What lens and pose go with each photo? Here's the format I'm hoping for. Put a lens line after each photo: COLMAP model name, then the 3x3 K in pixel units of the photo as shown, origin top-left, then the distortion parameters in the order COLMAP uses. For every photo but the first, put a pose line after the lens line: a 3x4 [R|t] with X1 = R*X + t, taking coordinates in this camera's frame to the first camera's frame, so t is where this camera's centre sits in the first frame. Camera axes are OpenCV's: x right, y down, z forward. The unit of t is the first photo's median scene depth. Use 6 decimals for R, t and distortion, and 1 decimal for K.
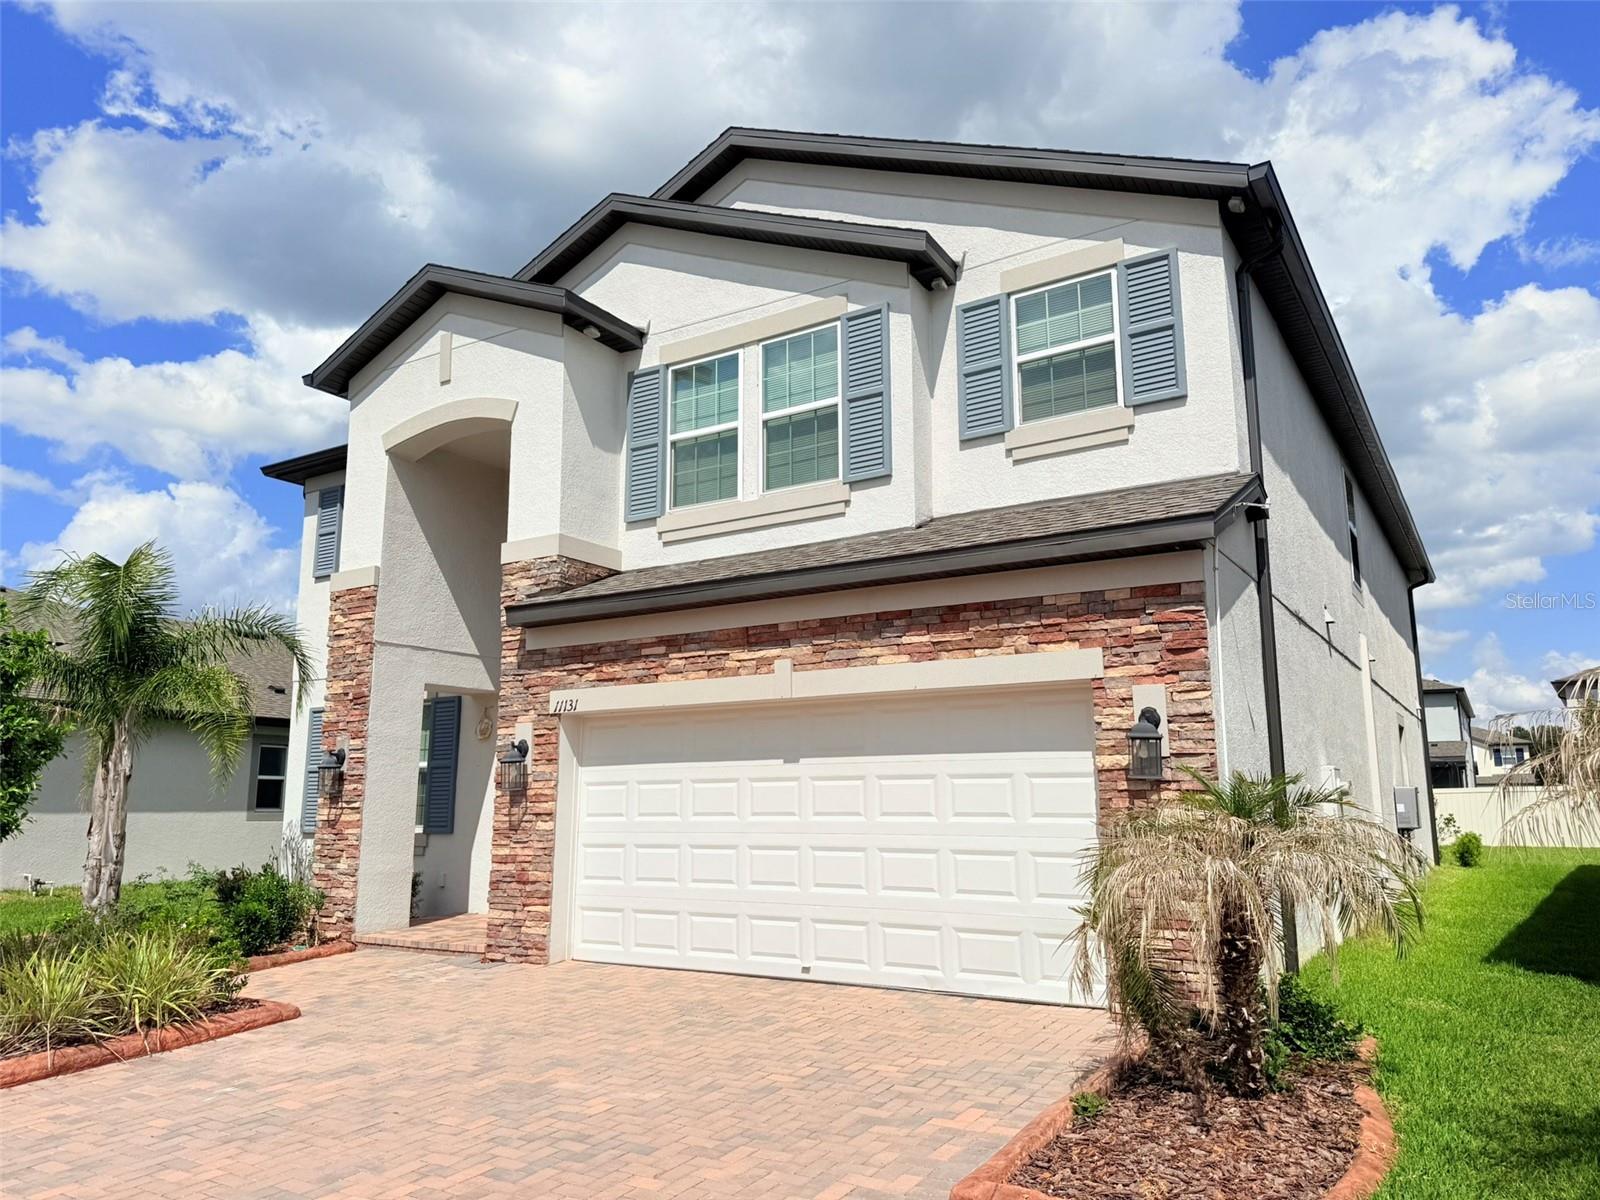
lens RADIAL K [[1131.8, 0, 809.6], [0, 1131.8, 602.4], [0, 0, 1]] dist [0.034304, -0.005979]
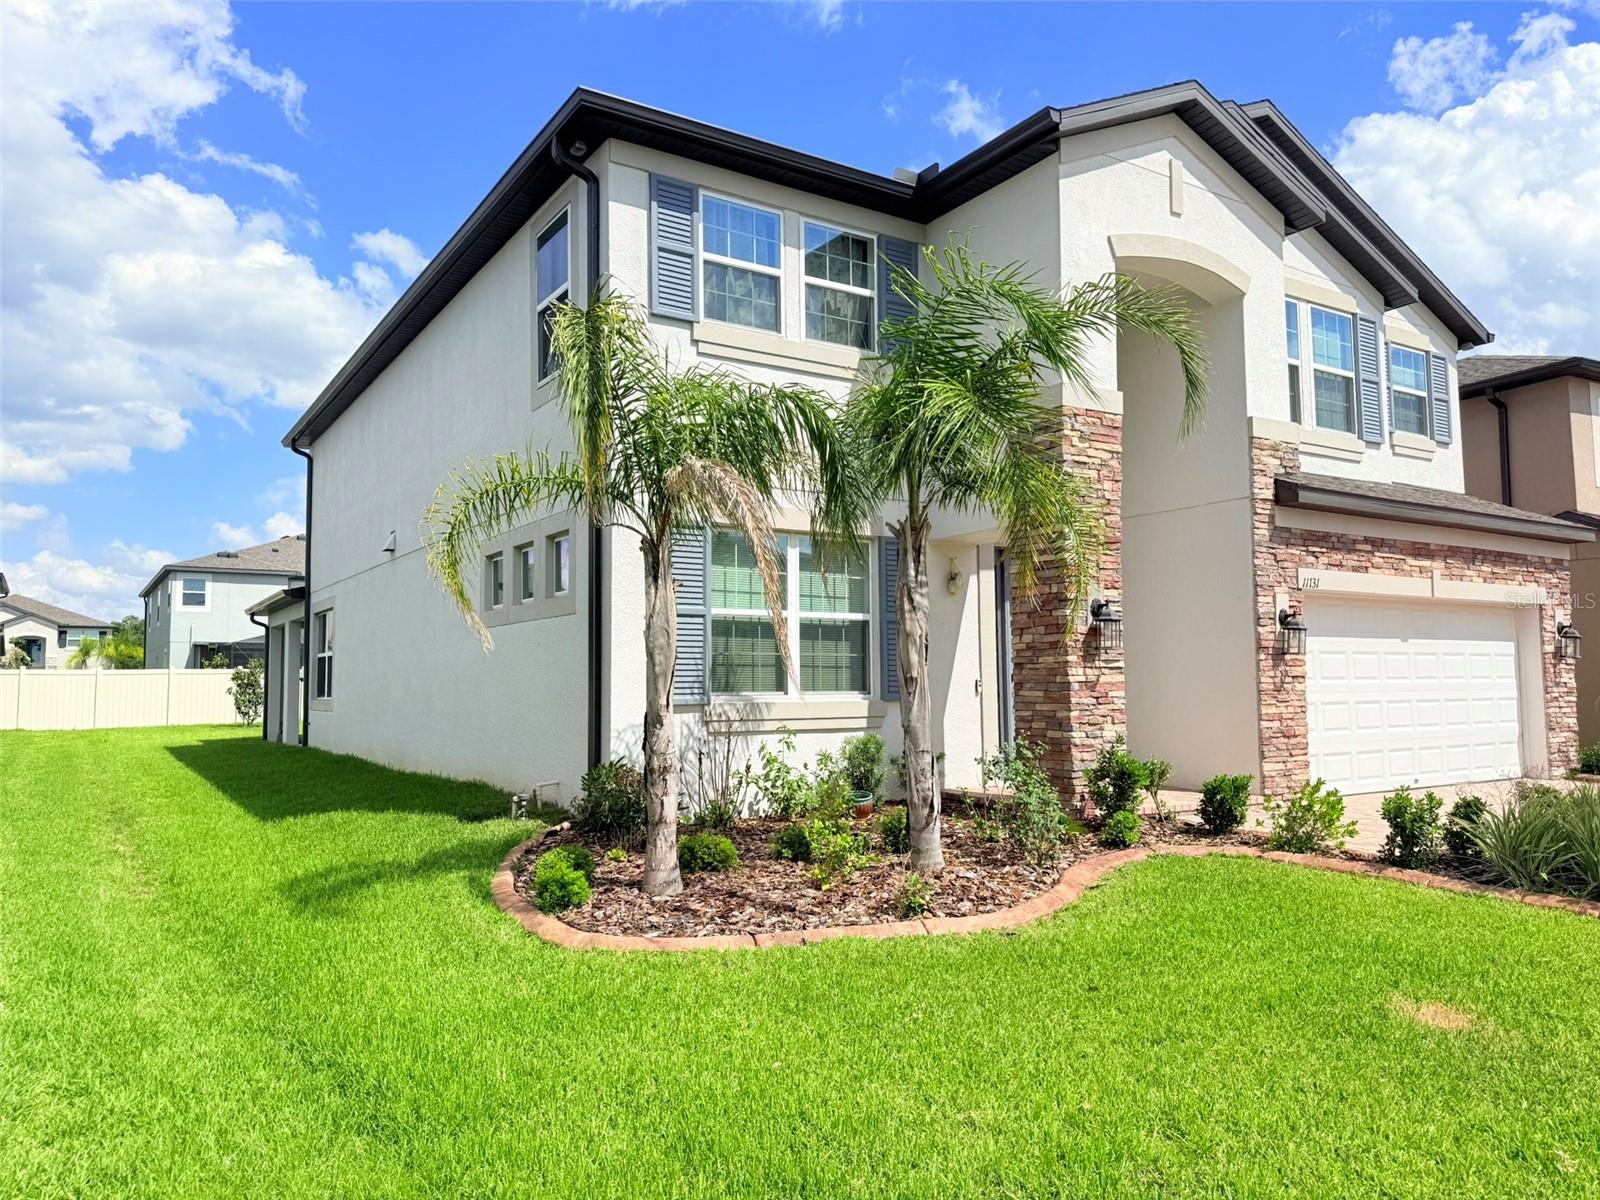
lens RADIAL K [[1131.8, 0, 809.2], [0, 1131.8, 603.0], [0, 0, 1]] dist [0.034304, -0.005979]
pose [[0.433398, 0.068330, 0.898608, -1.458371], [-0.158161, 0.987413, 0.001198, 0.189645], [-0.887215, -0.142645, 0.438750, 0.943521]]
